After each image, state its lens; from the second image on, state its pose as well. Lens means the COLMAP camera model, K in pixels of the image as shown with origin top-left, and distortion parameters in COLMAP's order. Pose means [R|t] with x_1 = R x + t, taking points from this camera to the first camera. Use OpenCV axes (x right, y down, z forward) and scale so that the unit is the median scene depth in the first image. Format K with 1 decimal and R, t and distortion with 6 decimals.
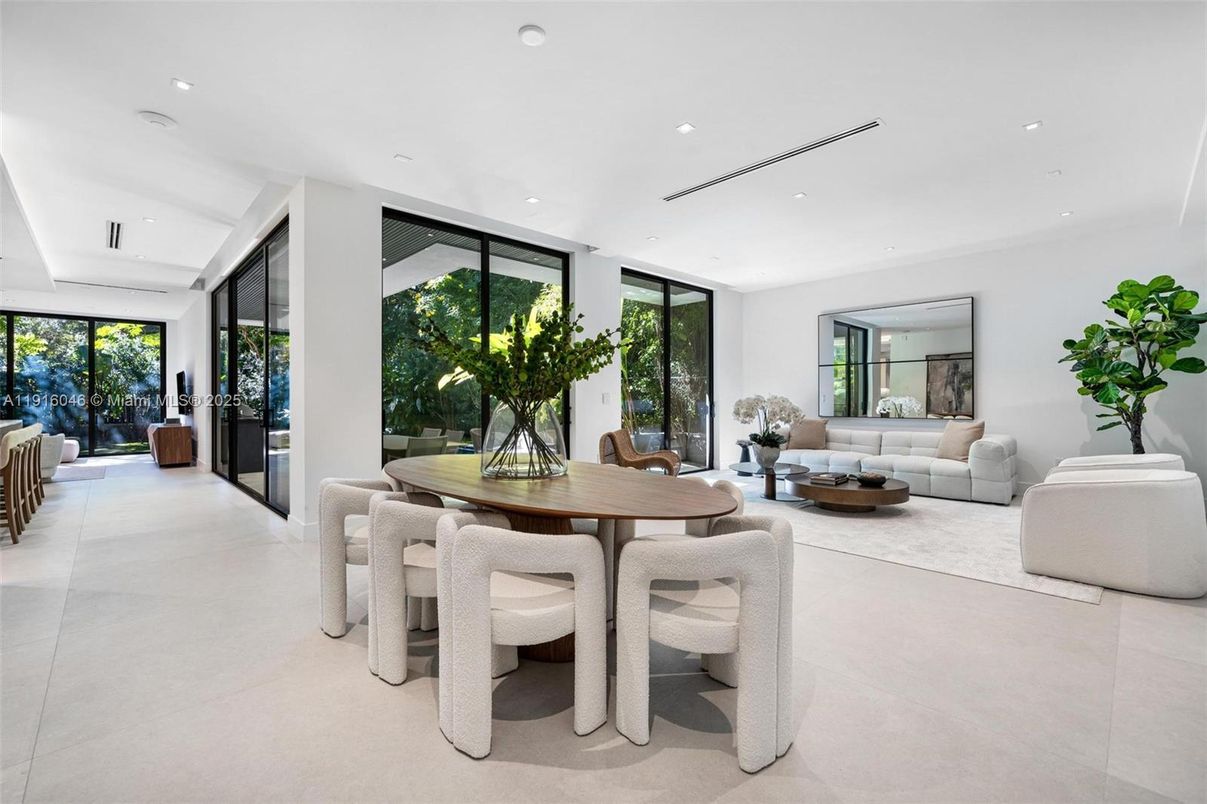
lens RADIAL K [[511.4, 0, 595.3], [0, 511.4, 395.8], [0, 0, 1]] dist [-0.001272, 0.000095]
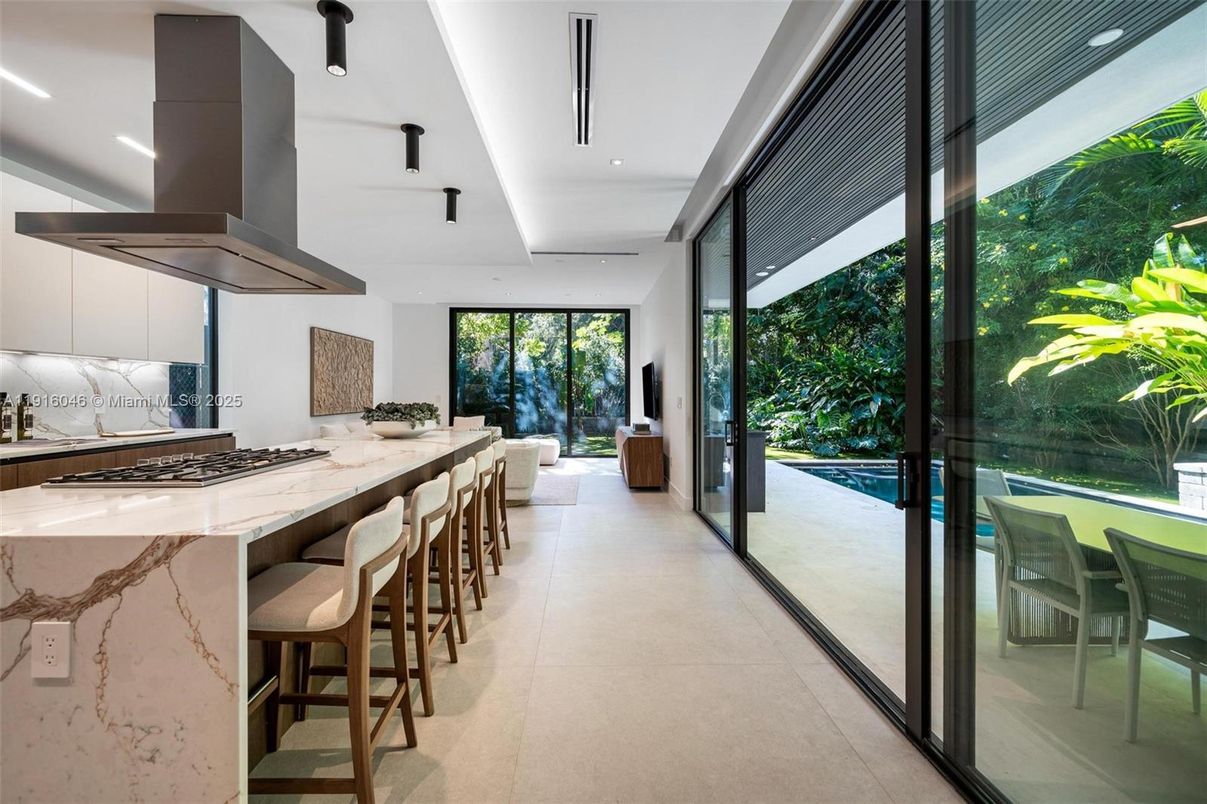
lens RADIAL K [[511.4, 0, 595.3], [0, 511.4, 395.8], [0, 0, 1]] dist [-0.001272, 0.000095]
pose [[0.736880, 0.008545, -0.675969, -0.328605], [-0.001122, 0.999934, 0.011417, -0.006713], [0.676022, -0.007655, 0.736841, 0.354110]]
